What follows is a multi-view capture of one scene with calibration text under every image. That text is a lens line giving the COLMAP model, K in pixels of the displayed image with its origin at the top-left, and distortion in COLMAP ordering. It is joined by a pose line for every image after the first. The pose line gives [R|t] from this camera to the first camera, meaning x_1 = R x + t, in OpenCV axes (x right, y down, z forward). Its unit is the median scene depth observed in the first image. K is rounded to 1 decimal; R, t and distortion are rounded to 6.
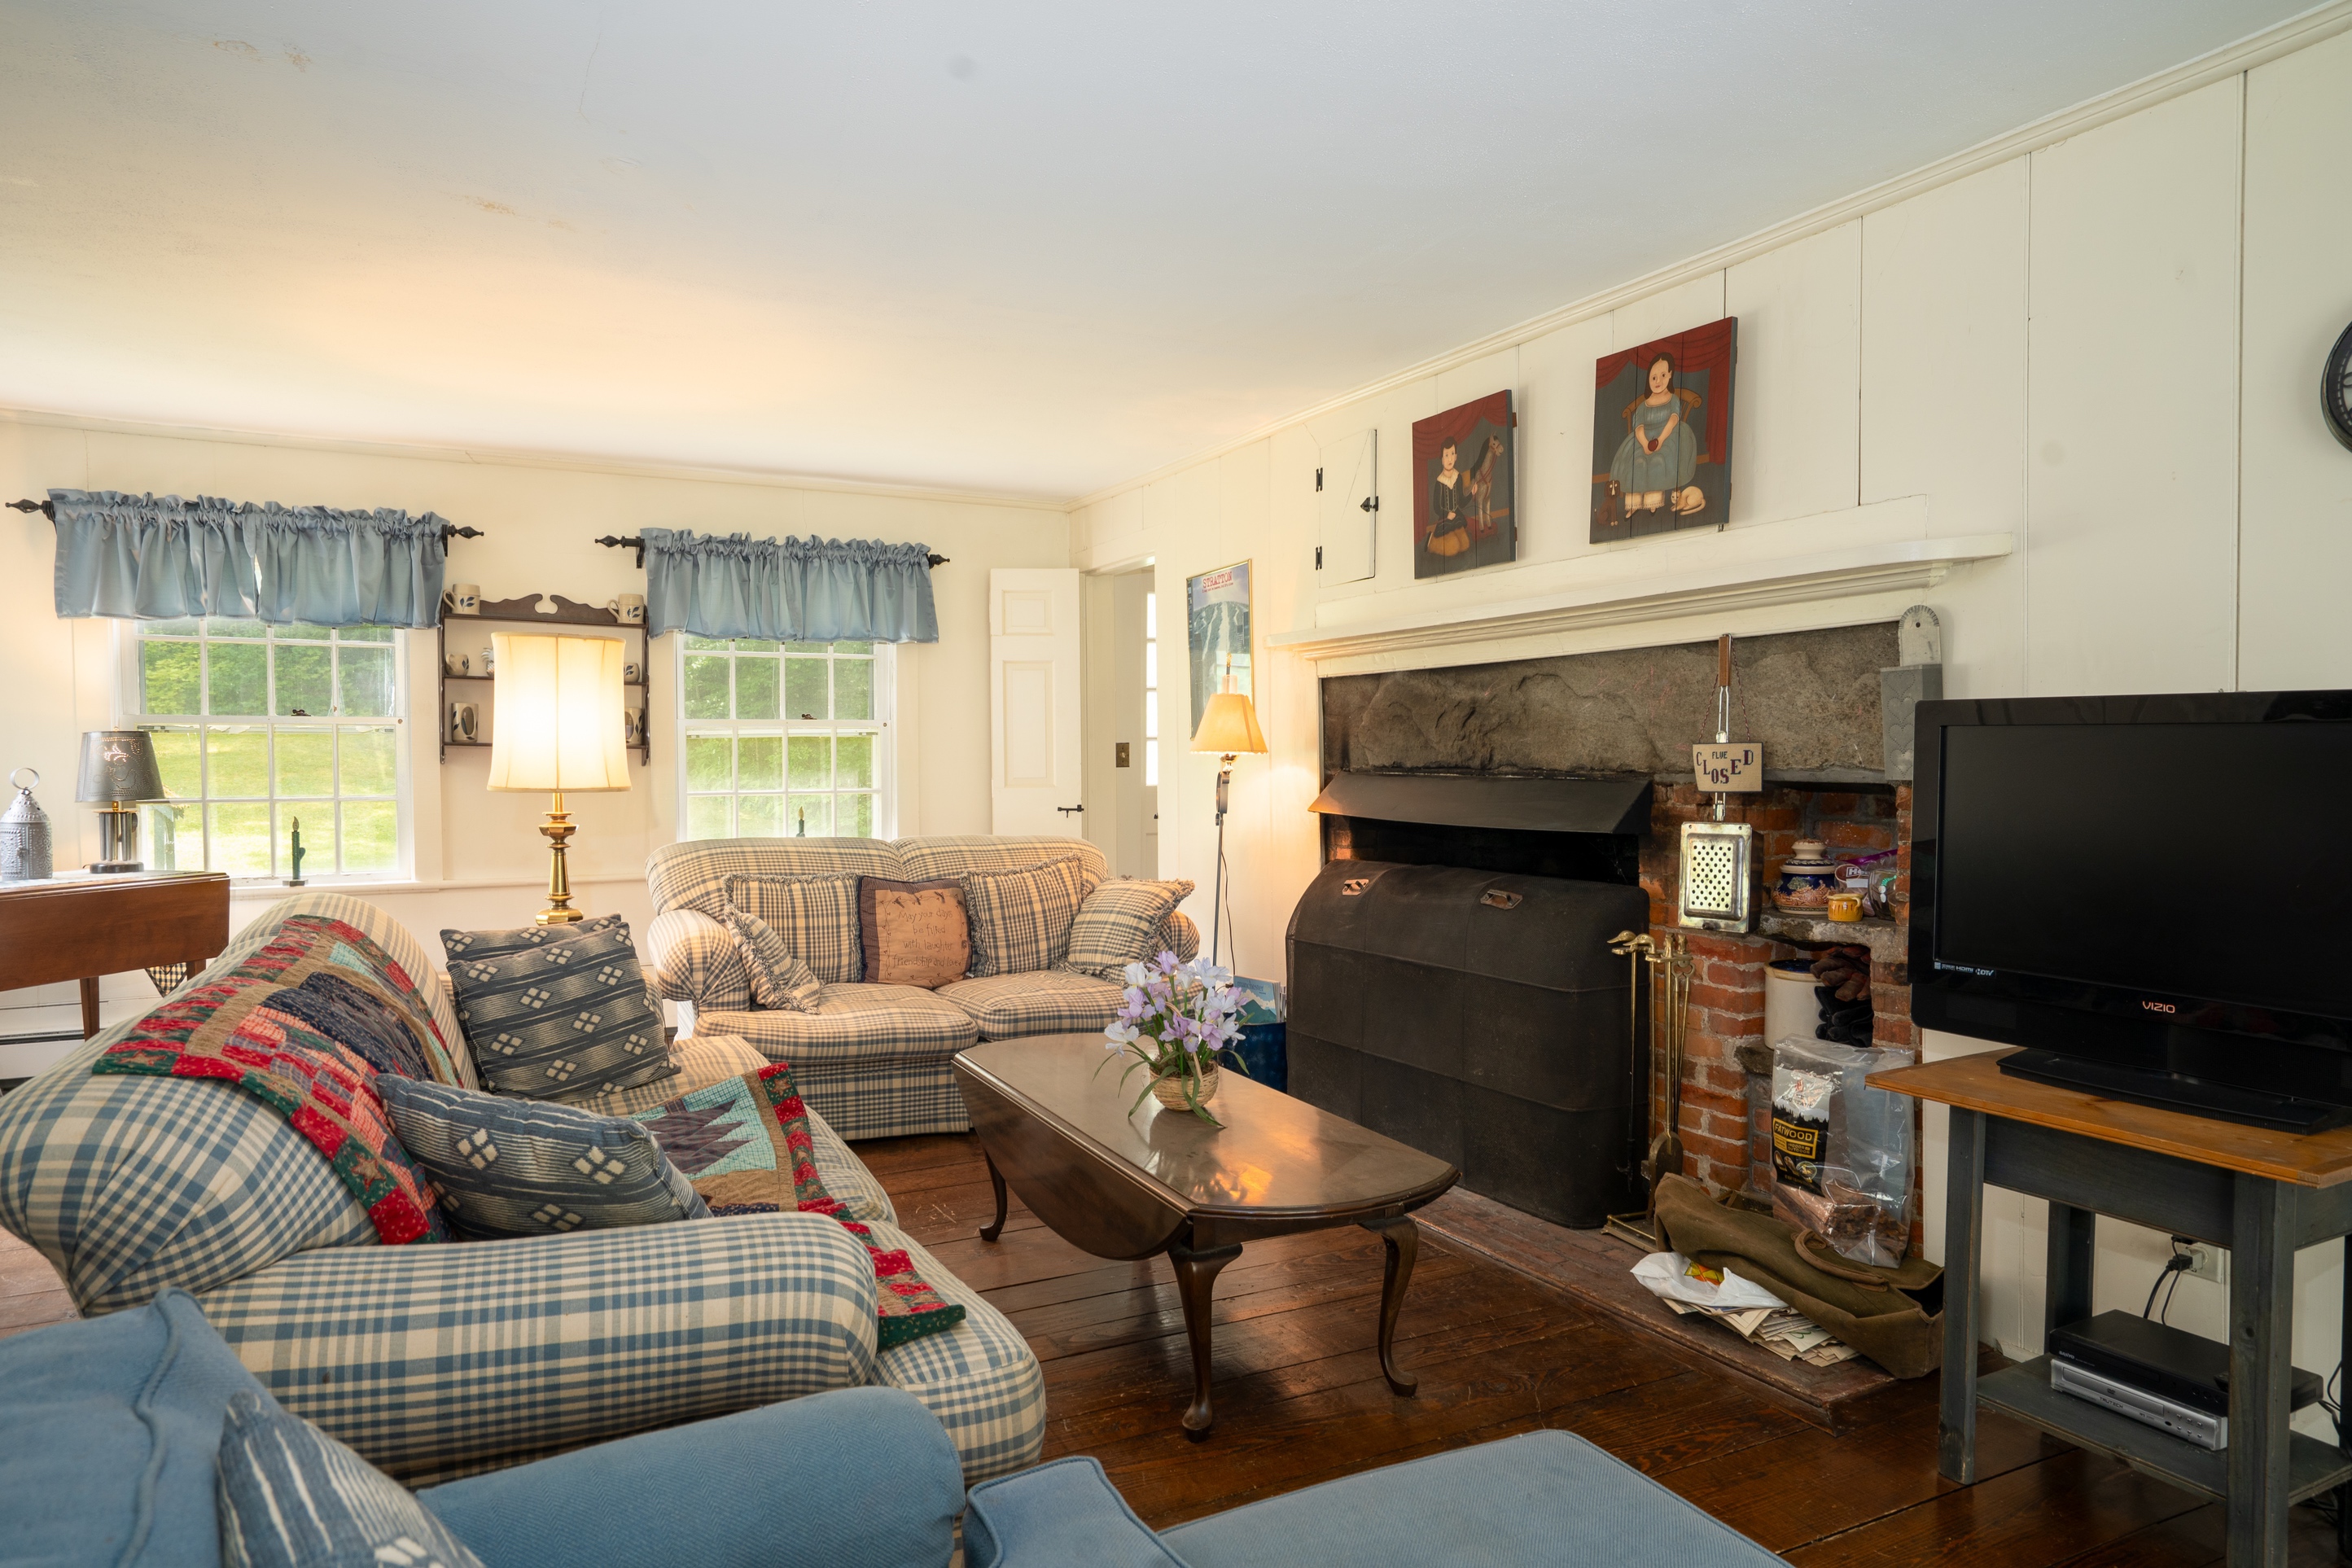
lens RADIAL K [[1426.5, 0, 1170.1], [0, 1426.5, 792.0], [0, 0, 1]] dist [-0.002224, 0.002066]
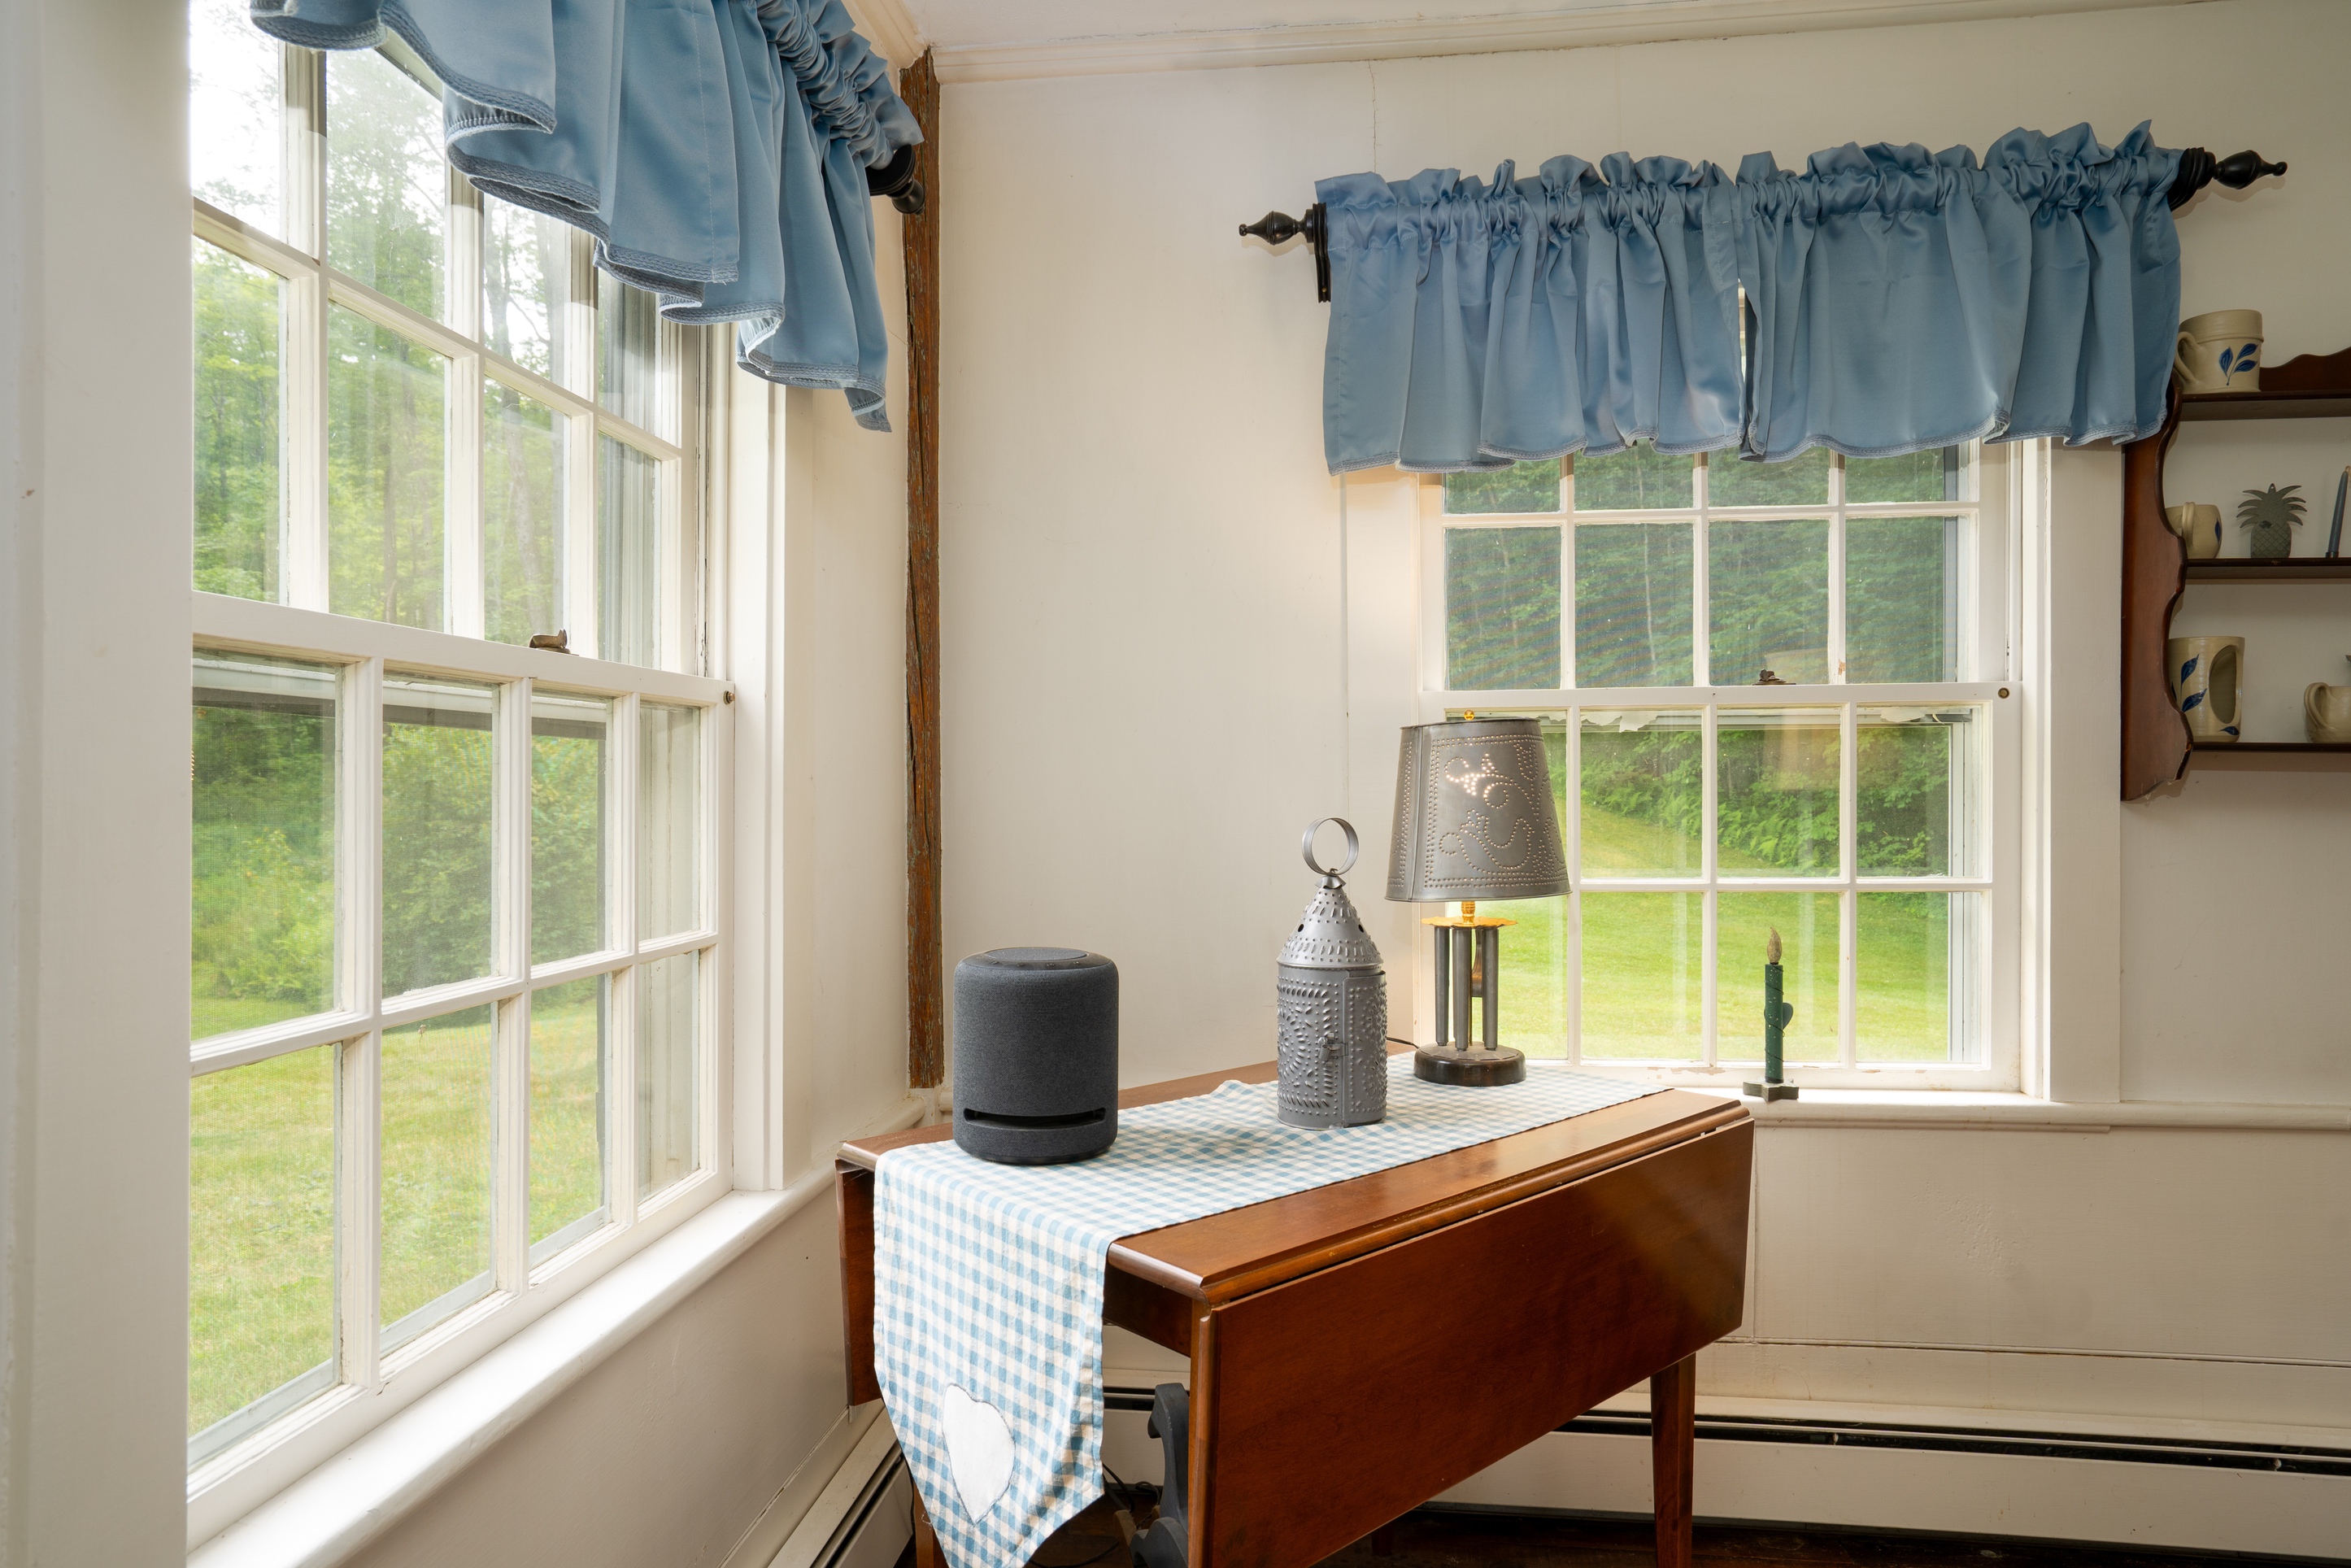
lens RADIAL K [[1426.0, 0, 1176.3], [0, 1426.0, 783.1], [0, 0, 1]] dist [-0.002224, 0.002066]
pose [[0.830981, -0.000925, -0.556300, -0.538846], [-0.010752, 0.999785, -0.017724, -0.016029], [0.556197, 0.020709, 0.830793, 0.571541]]
